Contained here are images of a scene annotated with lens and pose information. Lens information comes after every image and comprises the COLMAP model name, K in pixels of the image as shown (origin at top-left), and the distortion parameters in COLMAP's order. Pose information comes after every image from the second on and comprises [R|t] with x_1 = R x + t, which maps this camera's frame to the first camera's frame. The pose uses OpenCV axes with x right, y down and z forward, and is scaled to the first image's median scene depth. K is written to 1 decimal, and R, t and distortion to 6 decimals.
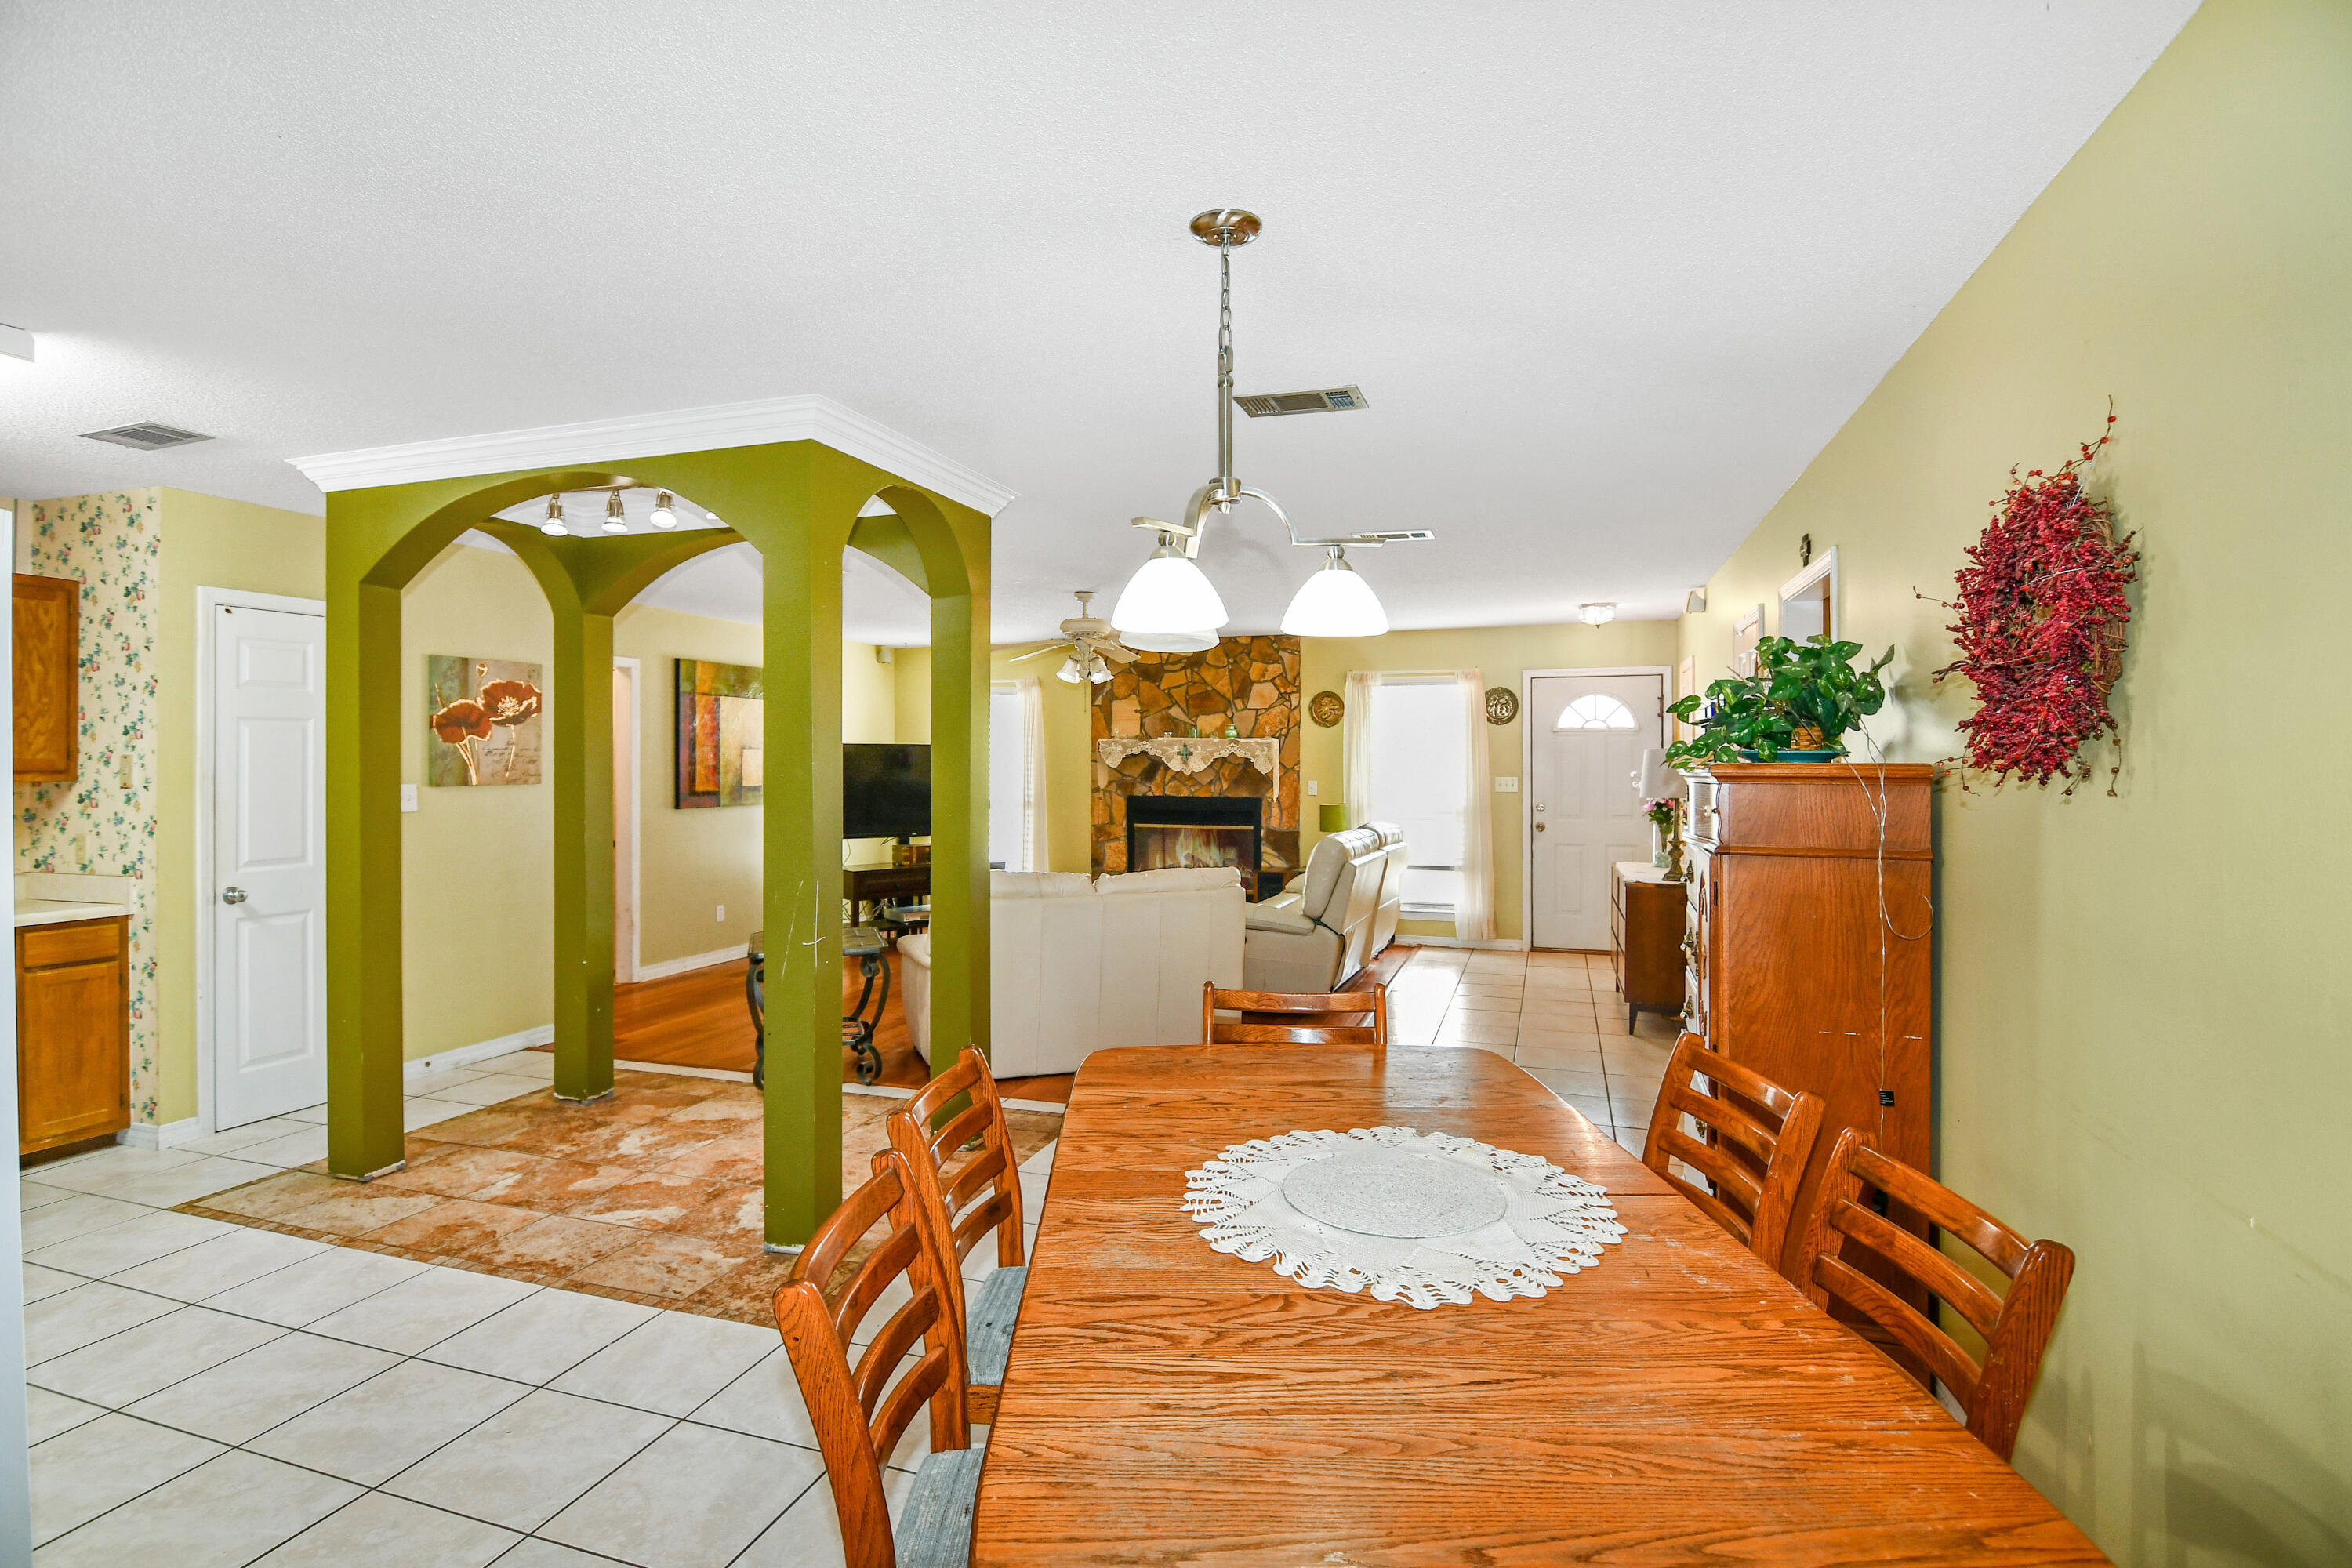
lens RADIAL K [[1157.1, 0, 1176.0], [0, 1157.1, 784.0], [0, 0, 1]] dist [0.000085, -0.000017]
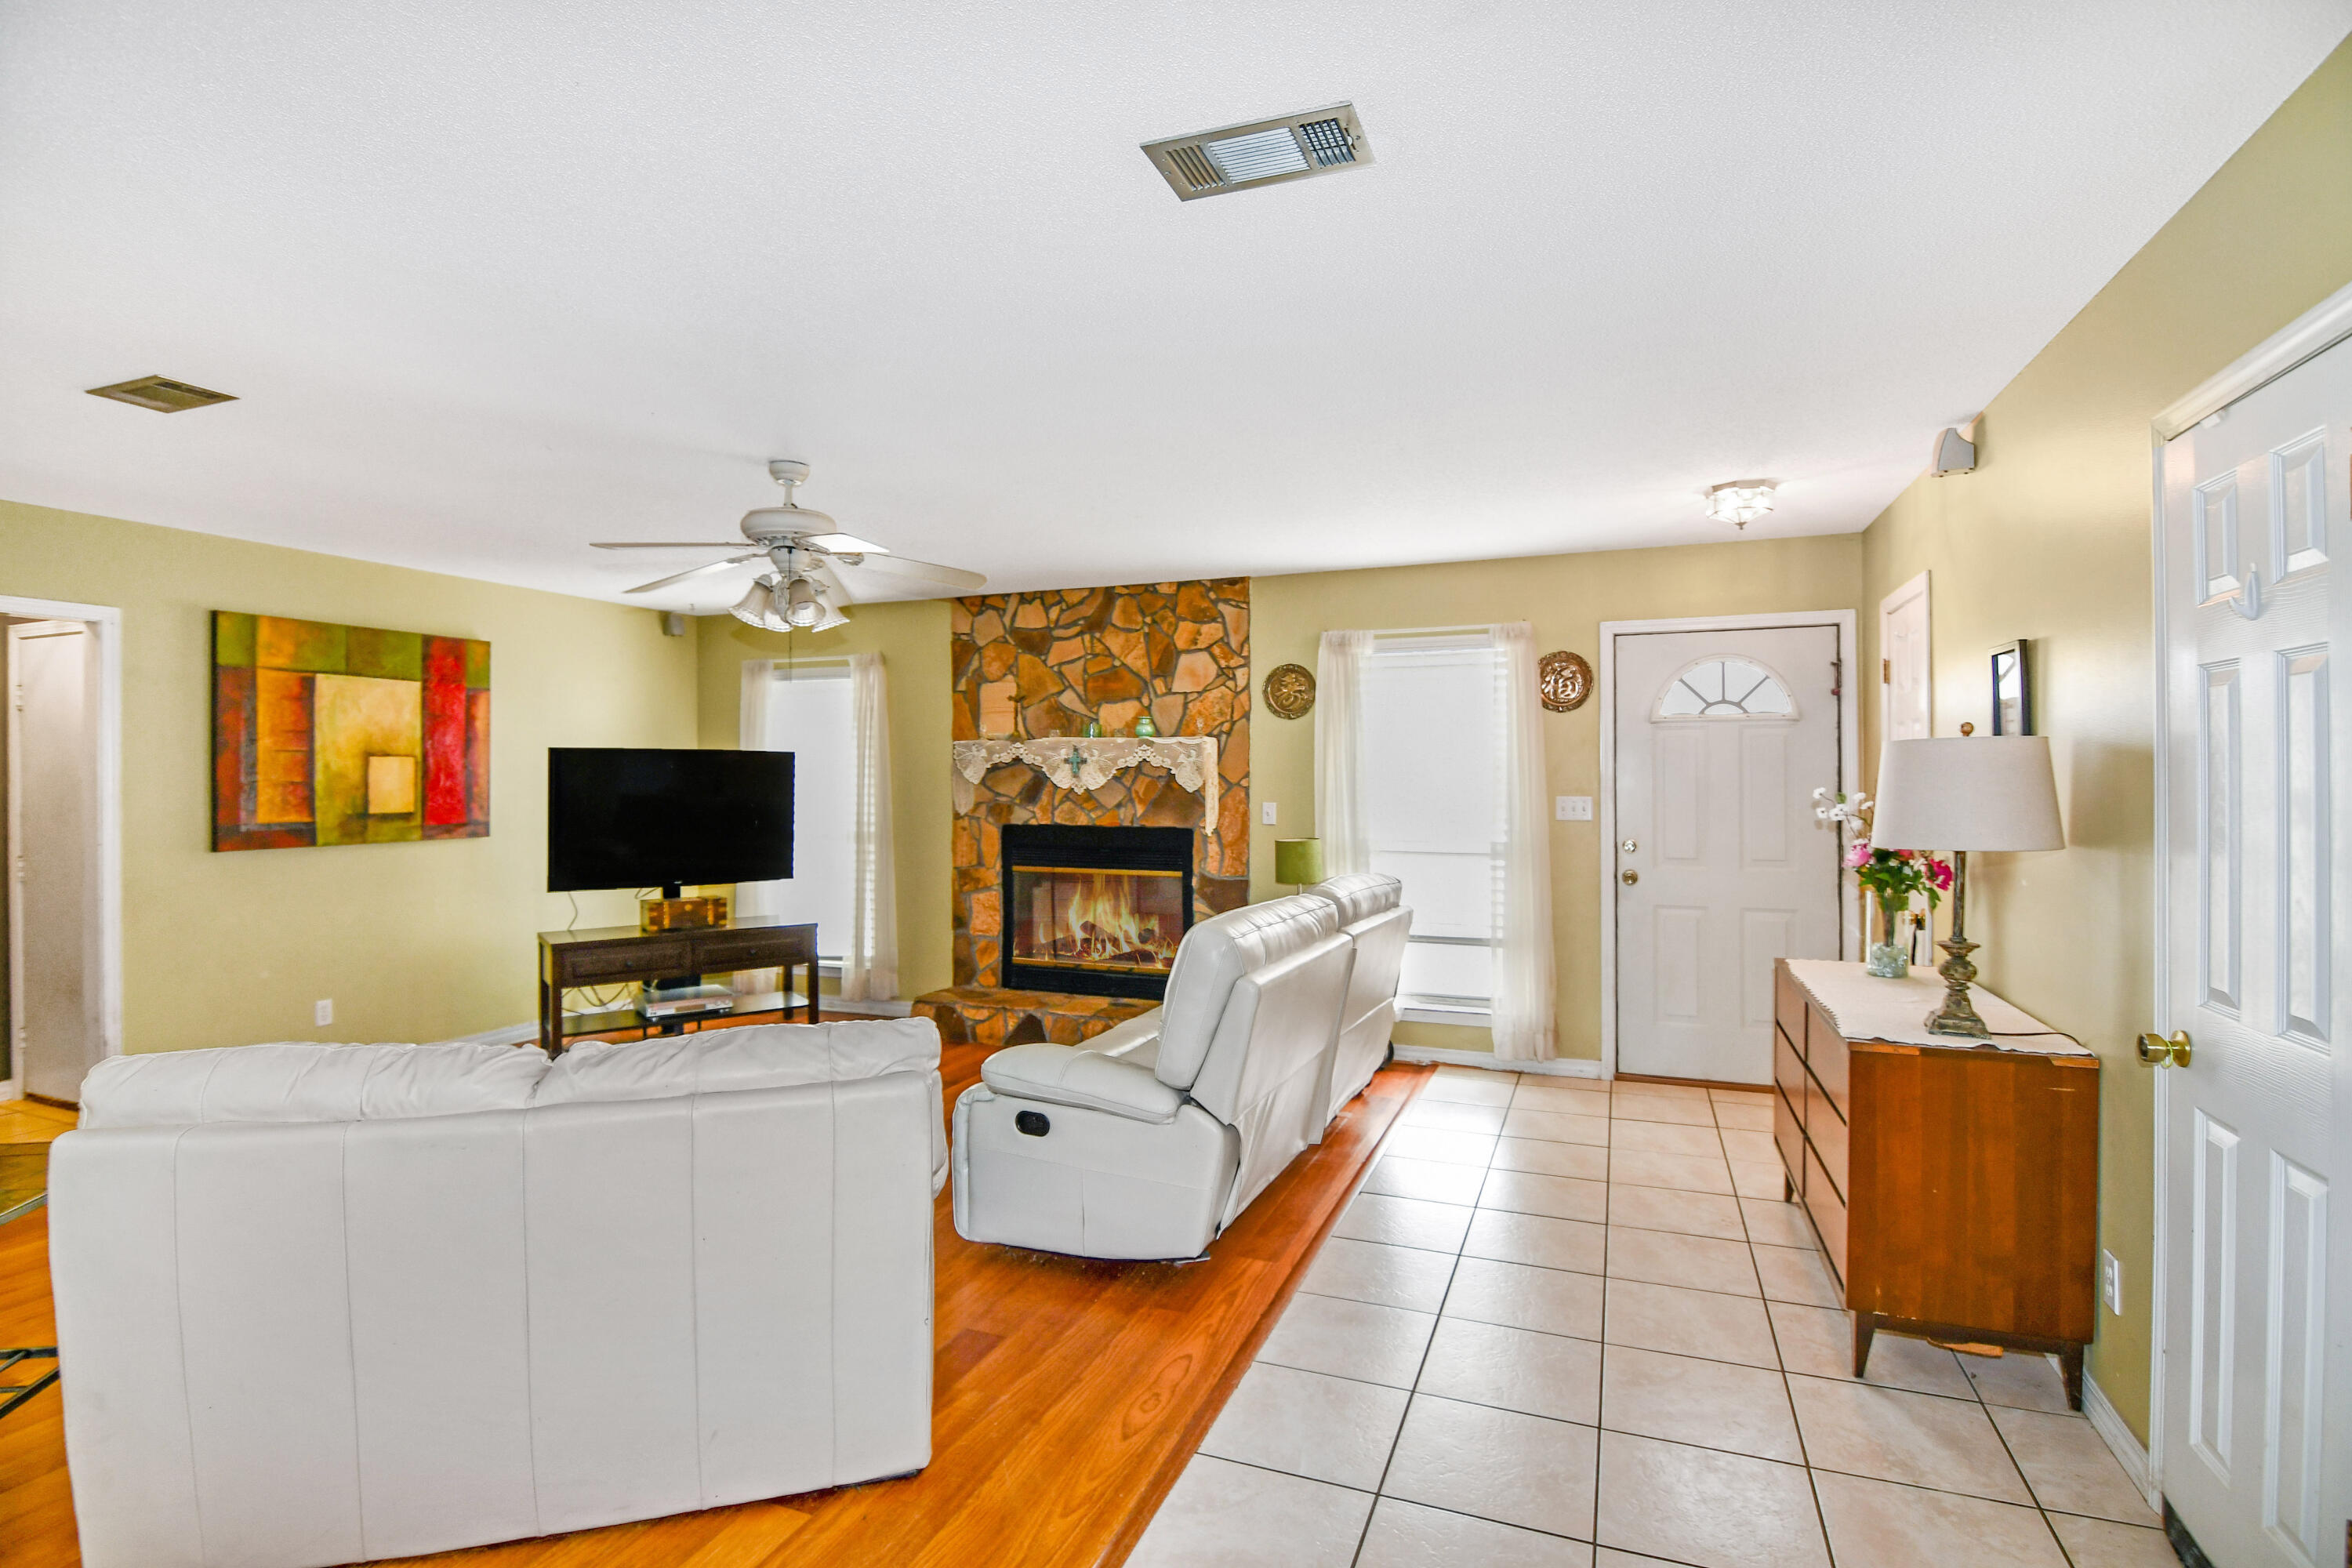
lens RADIAL K [[1141.6, 0, 1176.0], [0, 1141.6, 784.0], [0, 0, 1]] dist [-0.001757, -0.000245]
pose [[0.998477, -0.003321, -0.055071, 0.100997], [0.002694, 0.999931, -0.011450, -0.005841], [0.055105, 0.011284, 0.998417, 0.357876]]
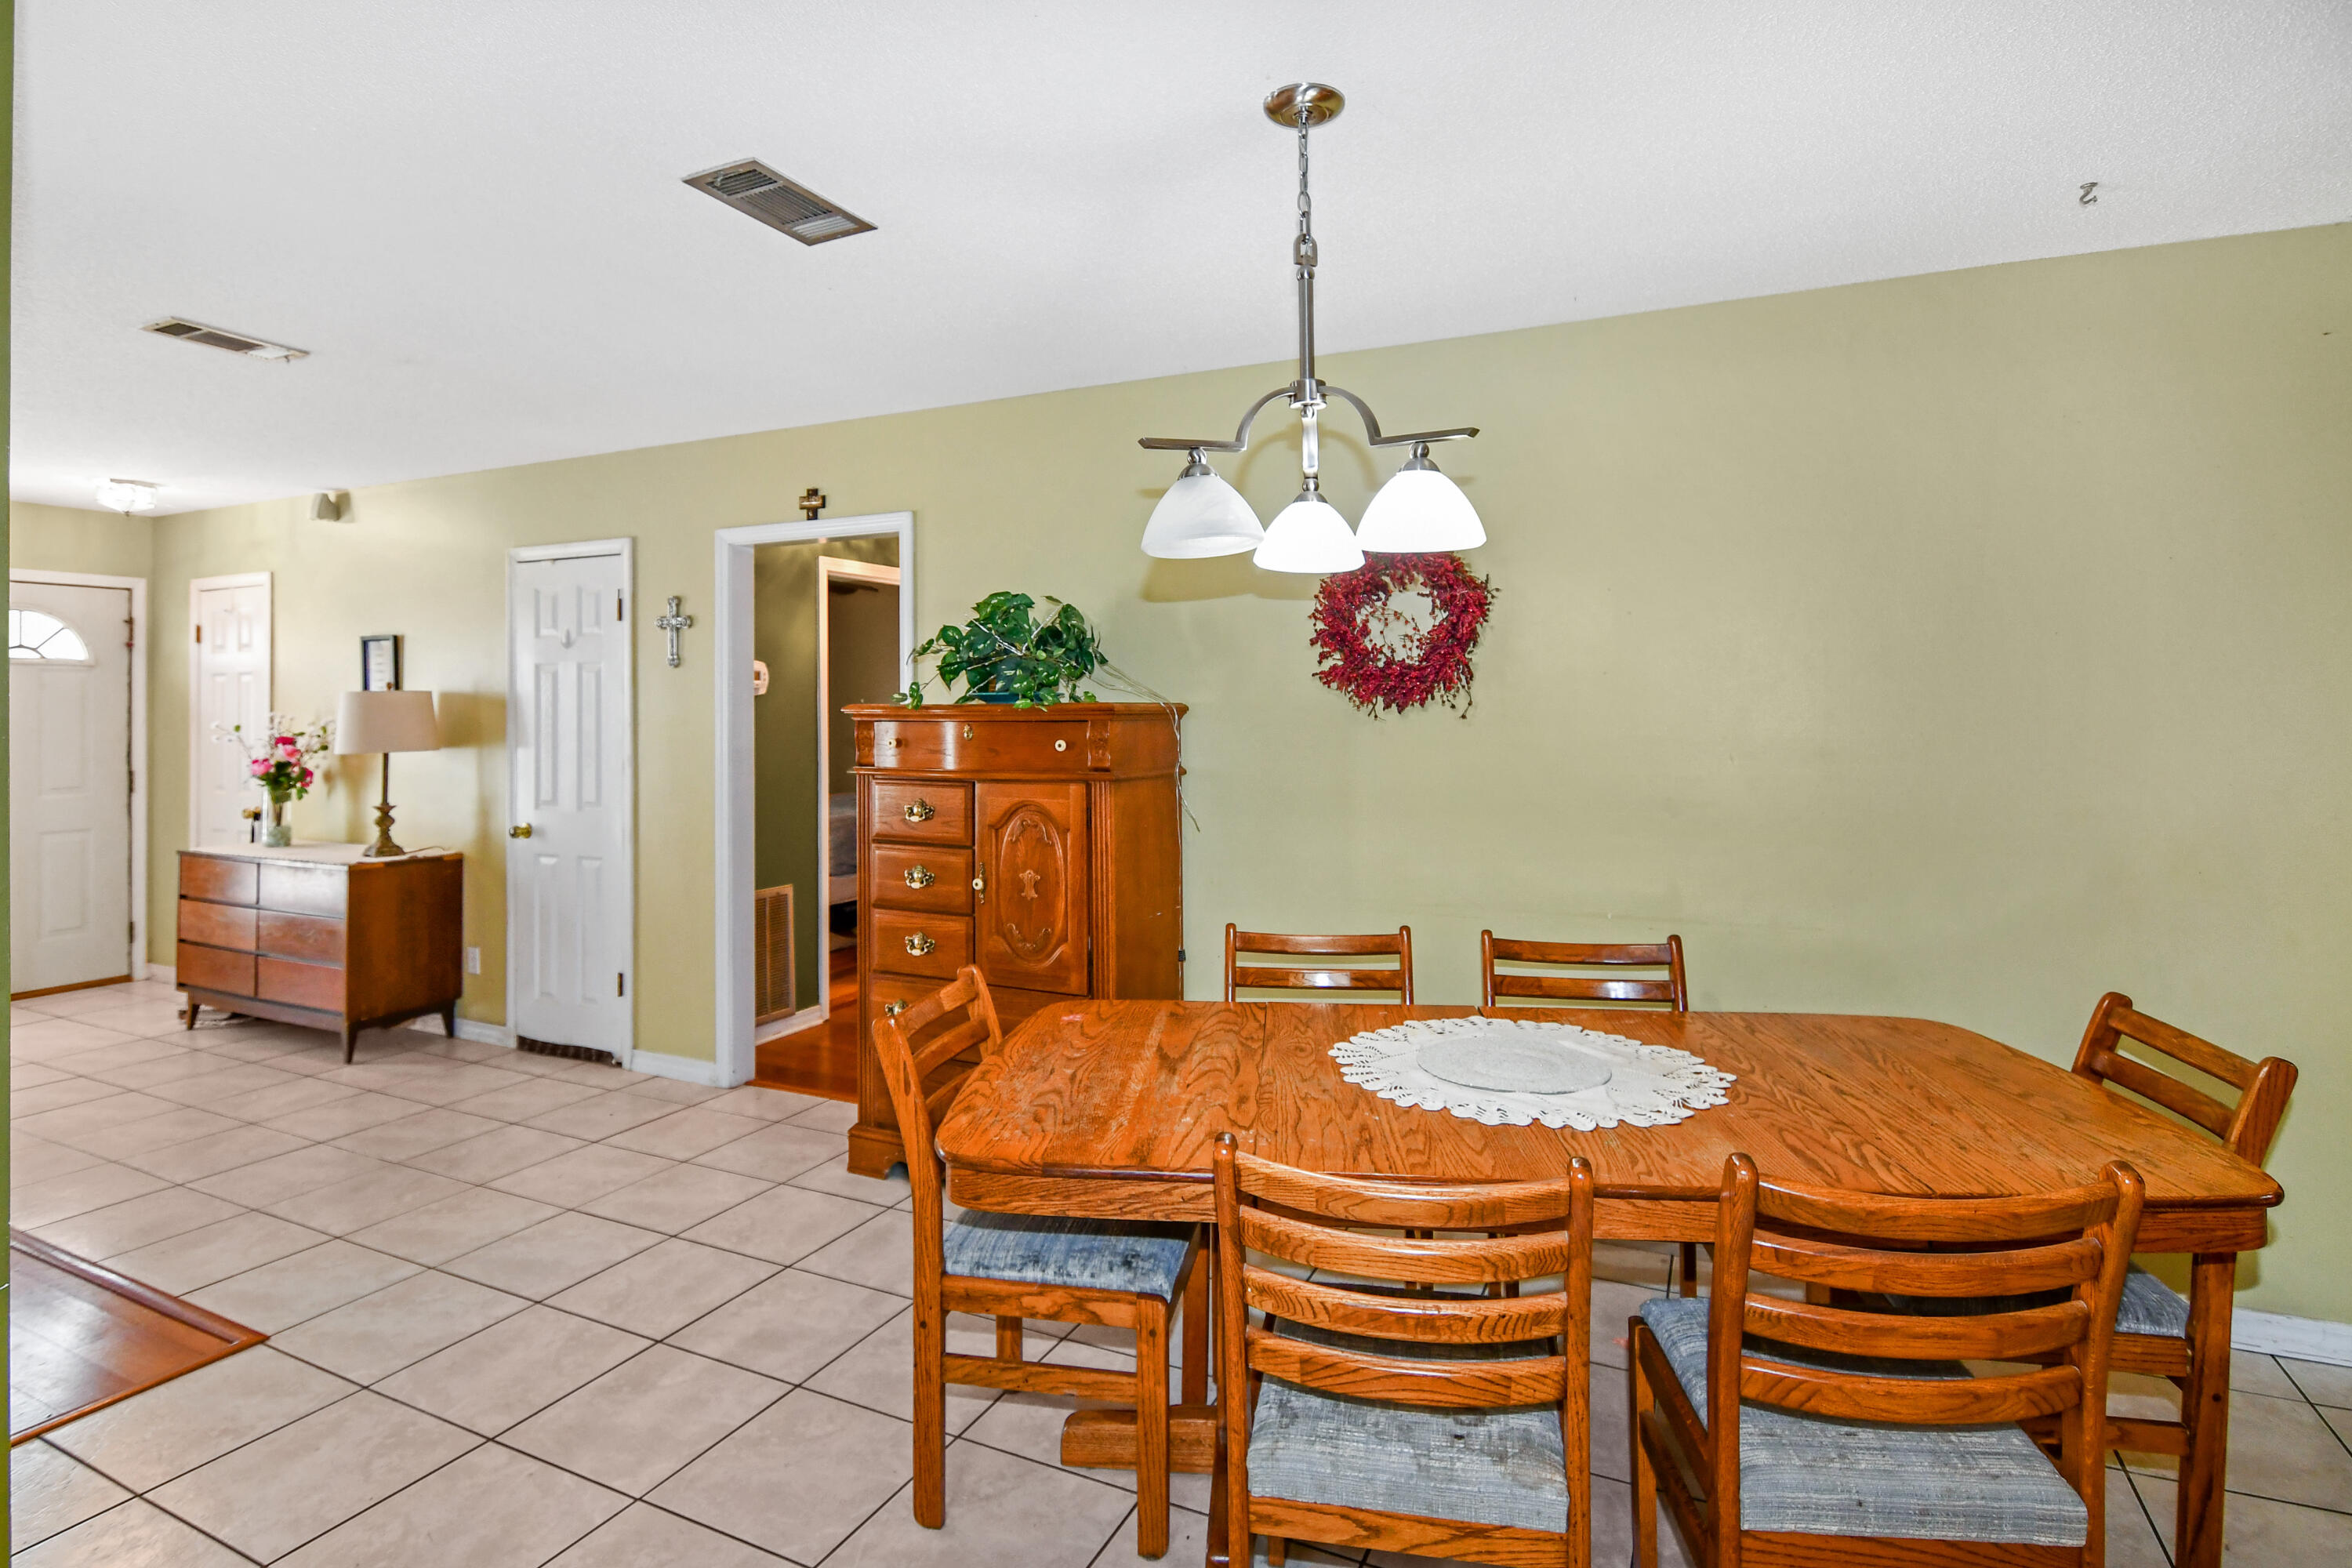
lens RADIAL K [[1163.0, 0, 1178.8], [0, 1163.0, 714.0], [0, 0, 1]] dist [-0.002651, -0.000364]
pose [[0.118496, 0.000354, 0.992955, -0.204503], [0.018622, 0.999823, -0.002579, -0.001628], [-0.992780, 0.018796, 0.118468, 0.235572]]
